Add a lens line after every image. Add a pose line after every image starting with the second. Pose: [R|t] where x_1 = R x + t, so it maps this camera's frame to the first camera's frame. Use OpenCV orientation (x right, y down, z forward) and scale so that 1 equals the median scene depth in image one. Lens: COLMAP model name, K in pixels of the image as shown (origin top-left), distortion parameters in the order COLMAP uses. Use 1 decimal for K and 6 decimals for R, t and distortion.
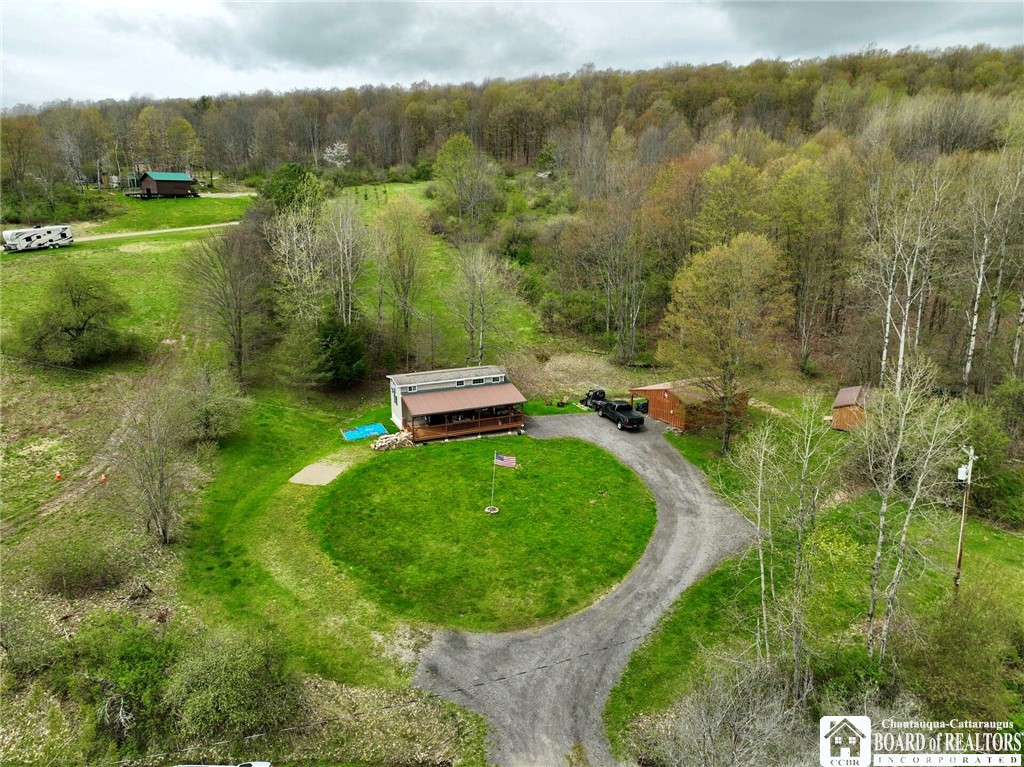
lens RADIAL K [[719.0, 0, 510.0], [0, 719.0, 384.9], [0, 0, 1]] dist [-0.009480, 0.025427]
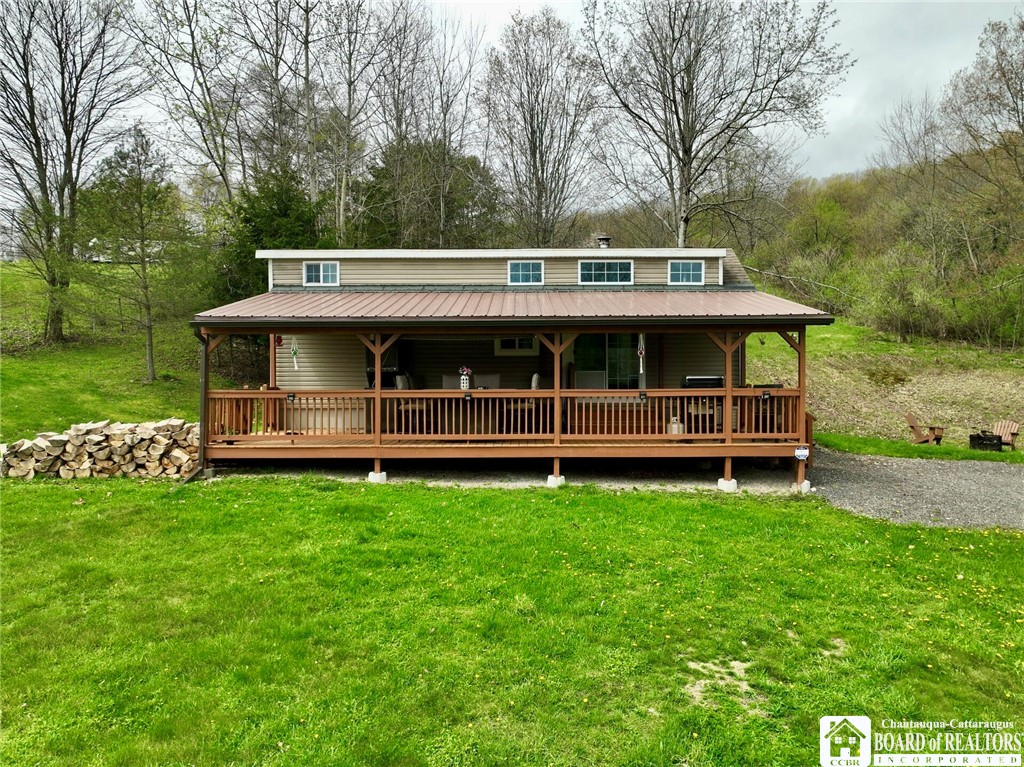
lens RADIAL K [[719.0, 0, 513.8], [0, 719.0, 376.1], [0, 0, 1]] dist [-0.009480, 0.025427]
pose [[0.917020, 0.003609, -0.398825, 0.024725], [-0.105540, 0.966510, -0.233924, 0.094109], [0.384624, 0.256605, 0.886690, 0.850950]]
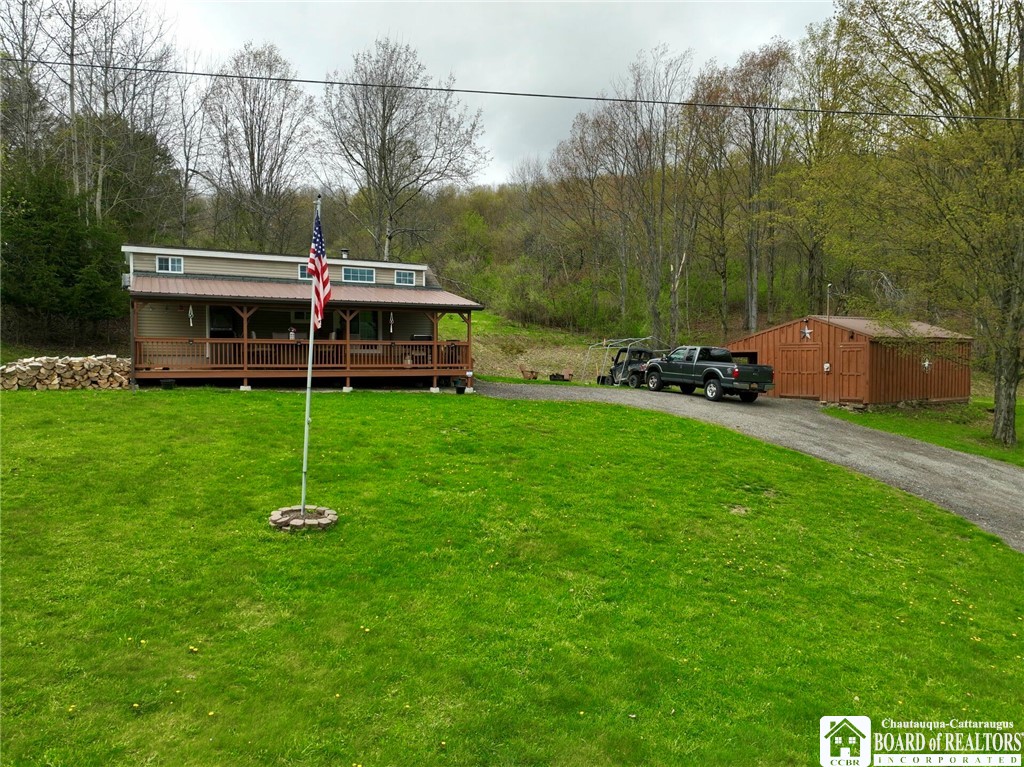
lens RADIAL K [[719.0, 0, 513.9], [0, 719.0, 384.8], [0, 0, 1]] dist [-0.009480, 0.025427]
pose [[0.998033, 0.005804, 0.062422, 0.018454], [0.008577, 0.973700, -0.227674, 0.157388], [-0.062102, 0.227762, 0.971735, 0.672927]]
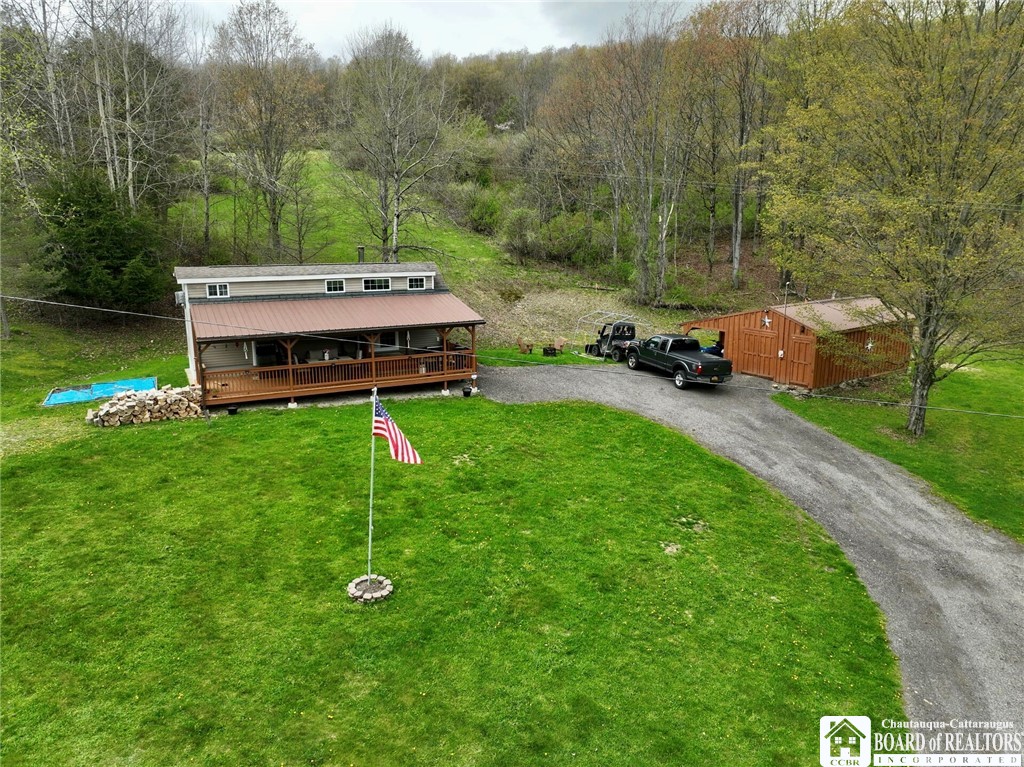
lens RADIAL K [[719.0, 0, 514.4], [0, 719.0, 381.6], [0, 0, 1]] dist [-0.009480, 0.025427]
pose [[0.997972, -0.008435, 0.063098, 0.015218], [0.011503, 0.998761, -0.048422, 0.086718], [-0.062612, 0.049049, 0.996832, 0.584393]]
